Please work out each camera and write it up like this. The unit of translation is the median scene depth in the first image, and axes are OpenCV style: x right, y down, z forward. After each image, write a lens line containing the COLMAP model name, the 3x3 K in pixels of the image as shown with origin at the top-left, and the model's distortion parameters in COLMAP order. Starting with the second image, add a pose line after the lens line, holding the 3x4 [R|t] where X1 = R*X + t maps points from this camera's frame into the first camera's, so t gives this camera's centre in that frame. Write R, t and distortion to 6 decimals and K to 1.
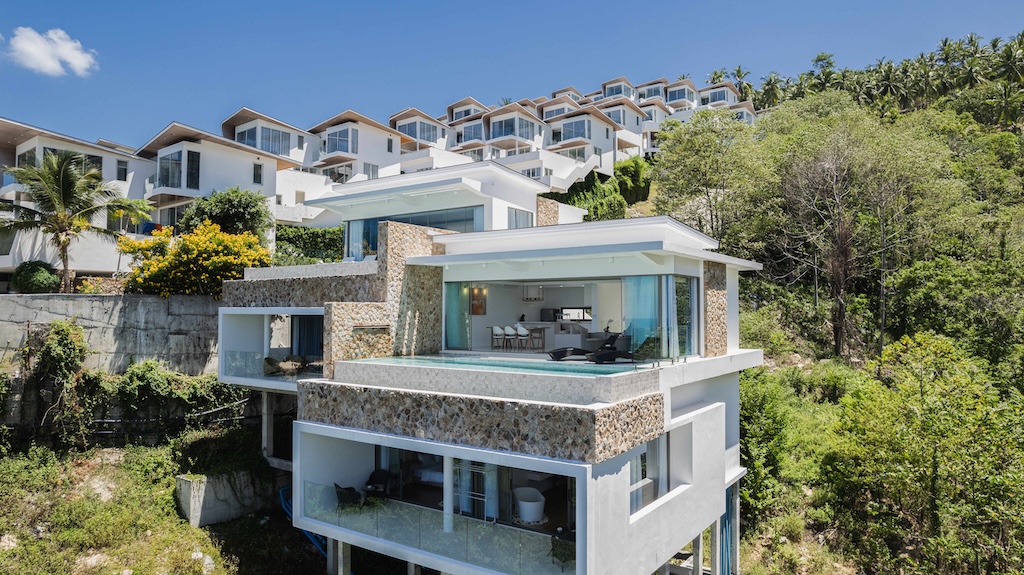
lens RADIAL K [[652.1, 0, 512.2], [0, 652.1, 308.6], [0, 0, 1]] dist [-0.022737, -0.000010]
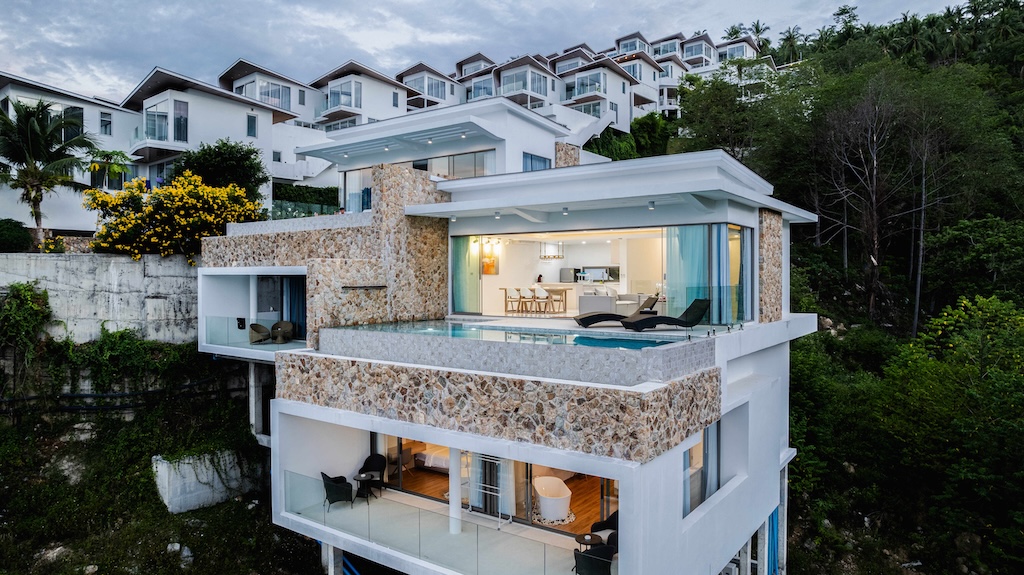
lens RADIAL K [[652.1, 0, 512.2], [0, 652.1, 308.6], [0, 0, 1]] dist [-0.022737, -0.000010]
pose [[0.999856, -0.002009, -0.016854, -0.008118], [0.002922, 0.998519, 0.054328, 0.008442], [0.016720, -0.054370, 0.998381, 0.137623]]
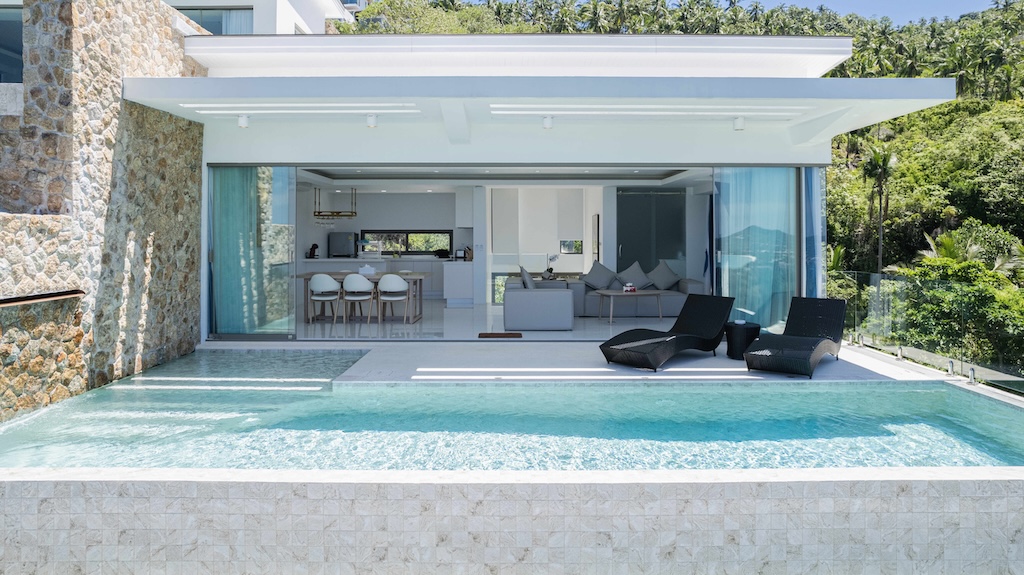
lens RADIAL K [[672.8, 0, 512.0], [0, 672.8, 234.1], [0, 0, 1]] dist [-0.003263, -0.000121]
pose [[0.821373, 0.001332, 0.570389, -0.184633], [-0.005890, 0.999964, 0.006147, -0.003245], [-0.570361, -0.008408, 0.821351, 0.578696]]
